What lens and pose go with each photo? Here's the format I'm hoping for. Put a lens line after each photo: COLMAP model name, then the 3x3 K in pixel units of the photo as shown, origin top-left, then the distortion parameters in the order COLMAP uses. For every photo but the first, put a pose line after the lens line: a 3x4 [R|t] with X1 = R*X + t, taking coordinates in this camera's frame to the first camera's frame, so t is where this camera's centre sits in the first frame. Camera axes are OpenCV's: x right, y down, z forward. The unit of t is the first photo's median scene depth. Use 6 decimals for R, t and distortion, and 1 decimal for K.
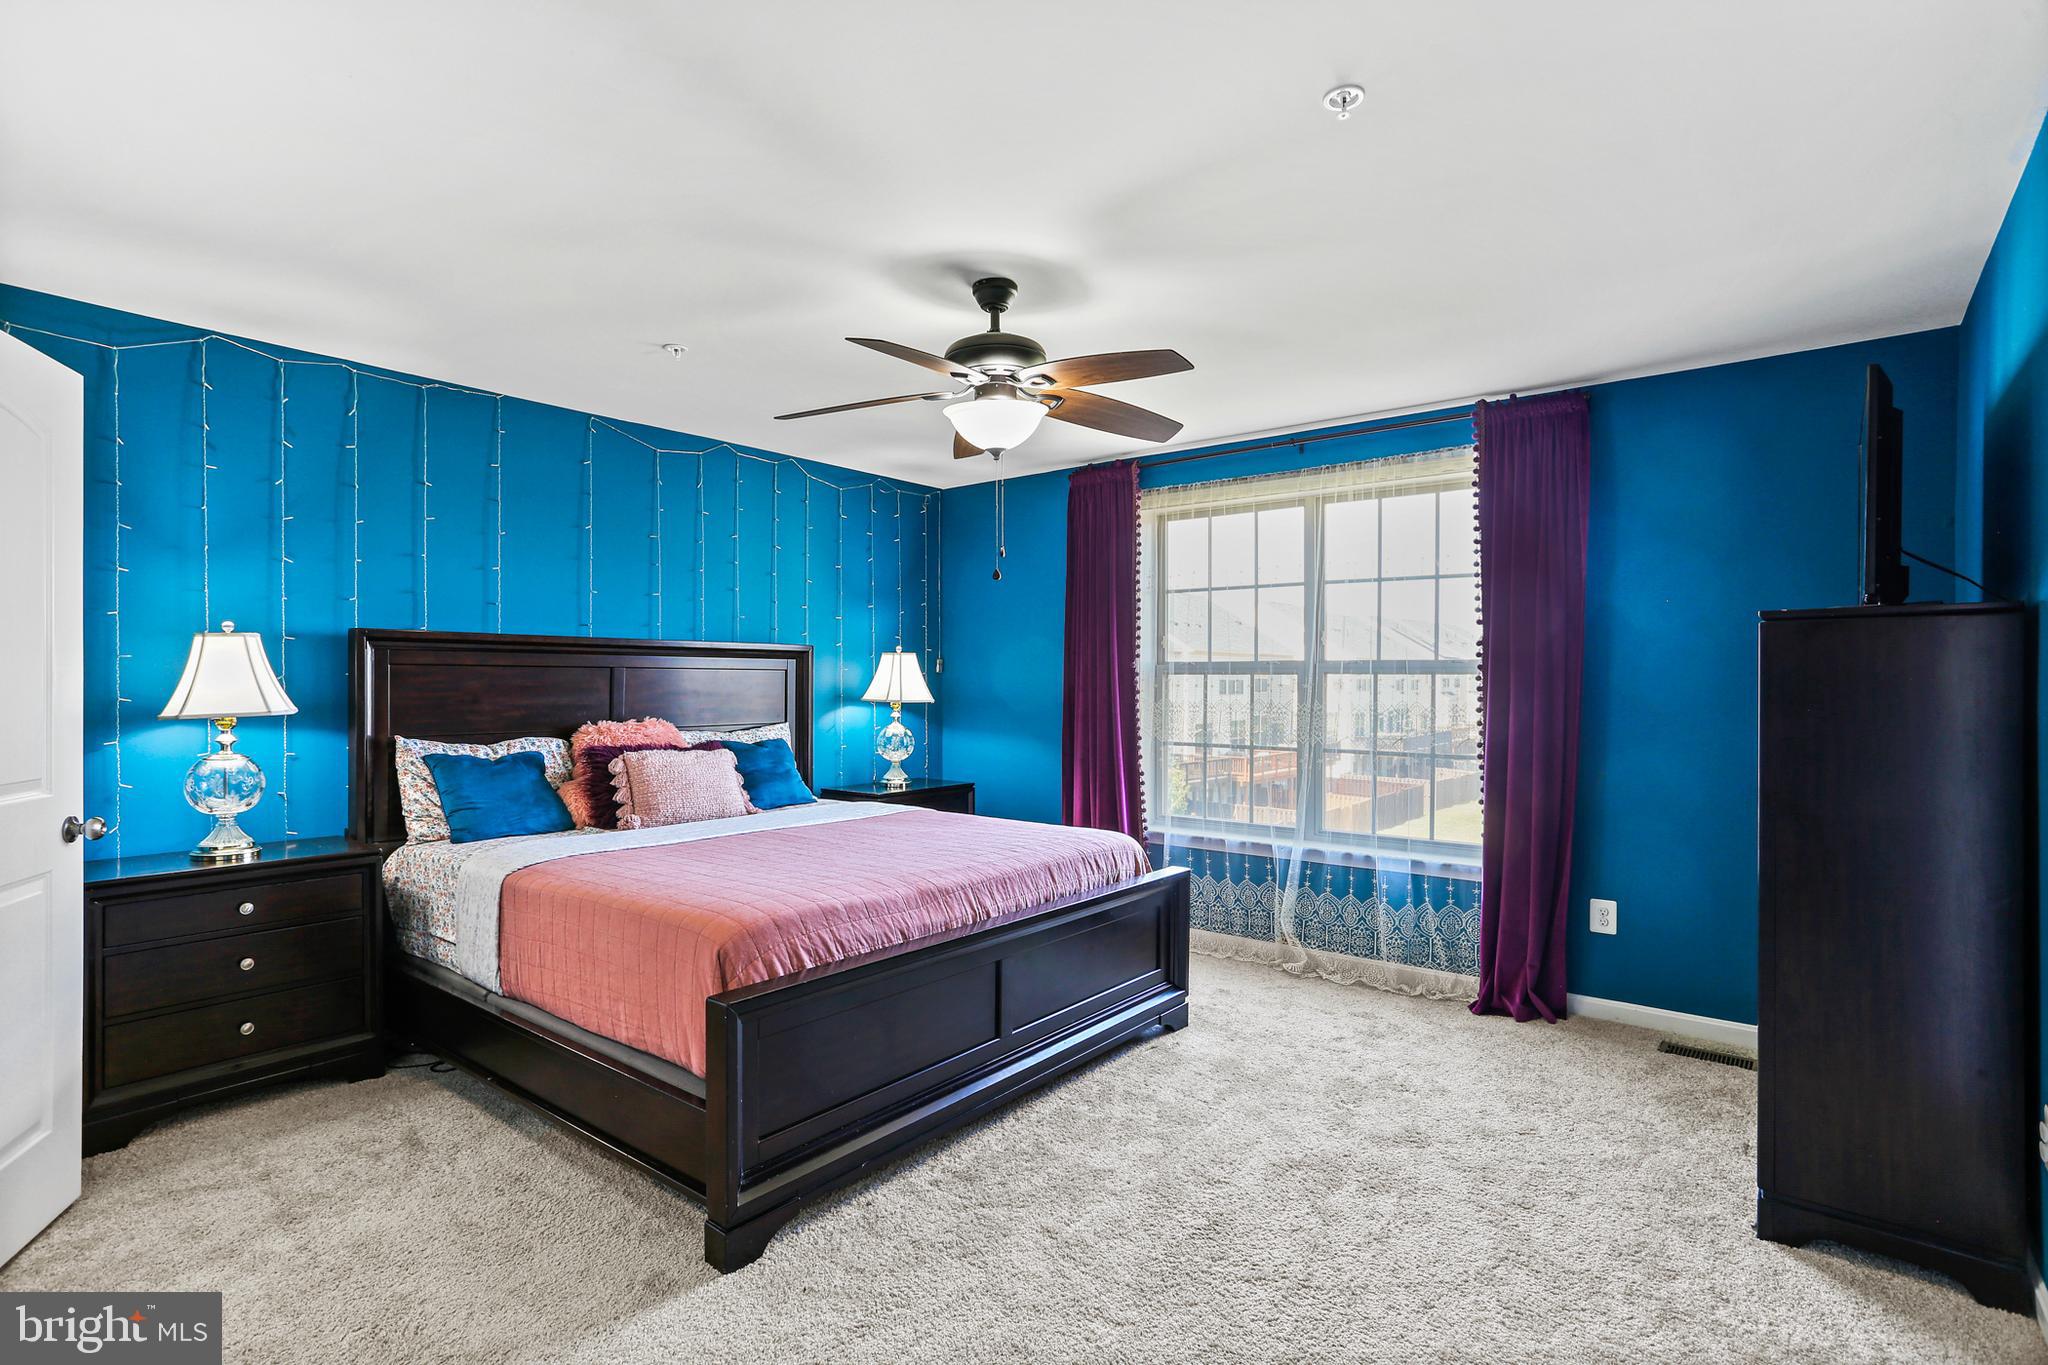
lens RADIAL K [[990.4, 0, 1020.4], [0, 990.4, 684.8], [0, 0, 1]] dist [-0.040234, 0.024149]
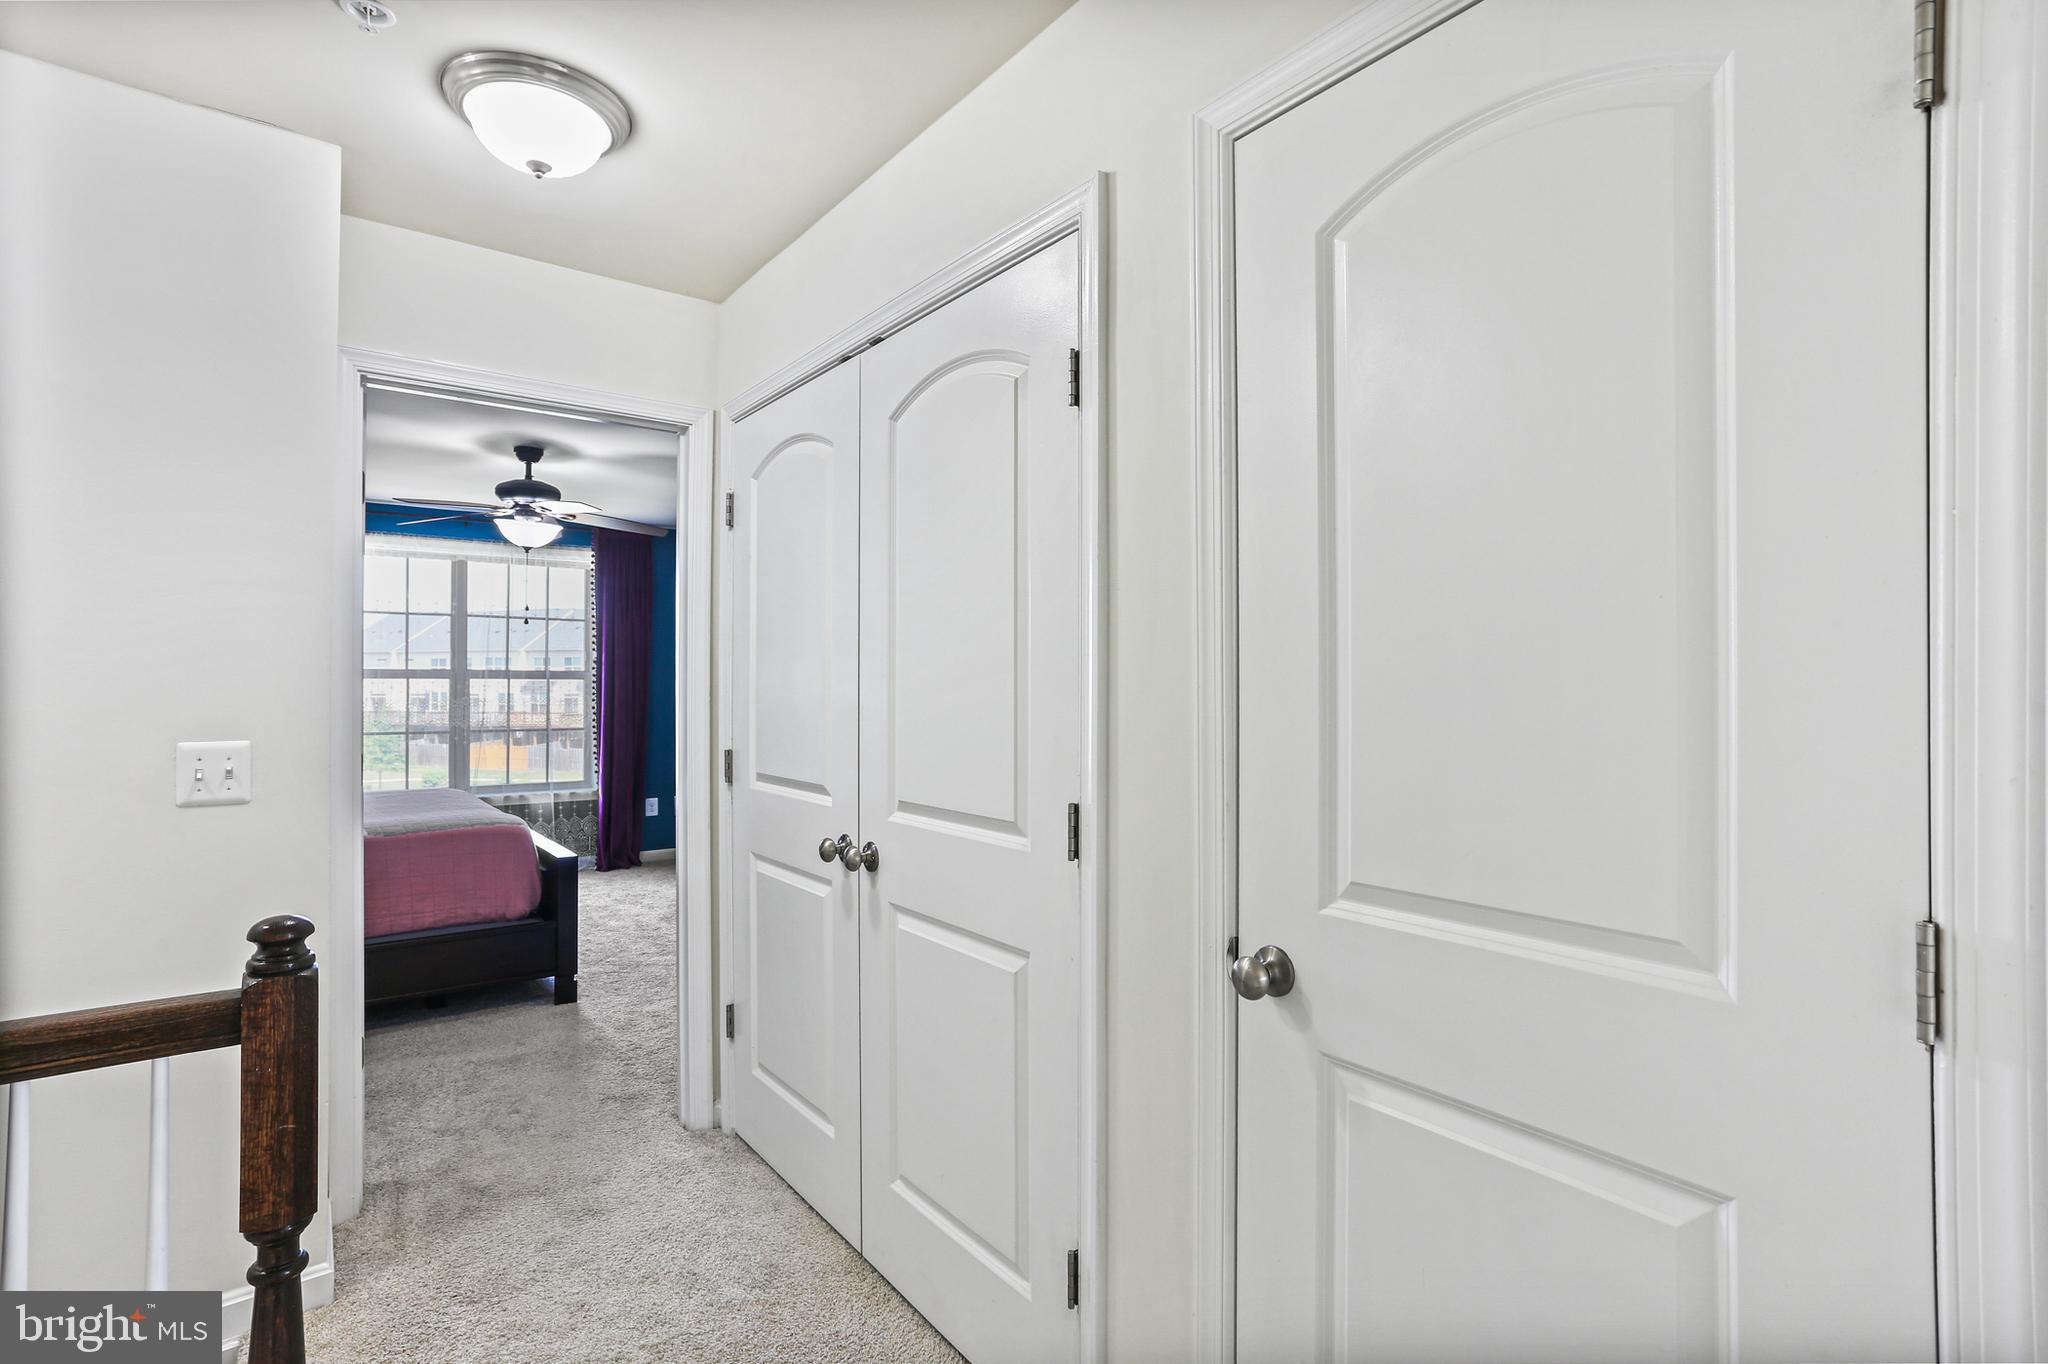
lens RADIAL K [[990.4, 0, 1020.4], [0, 990.4, 684.3], [0, 0, 1]] dist [-0.040234, 0.024149]
pose [[0.243379, -0.006437, 0.969910, -0.993706], [0.006799, 0.999965, 0.004930, -0.005637], [-0.969907, 0.005395, 0.243414, -0.146839]]
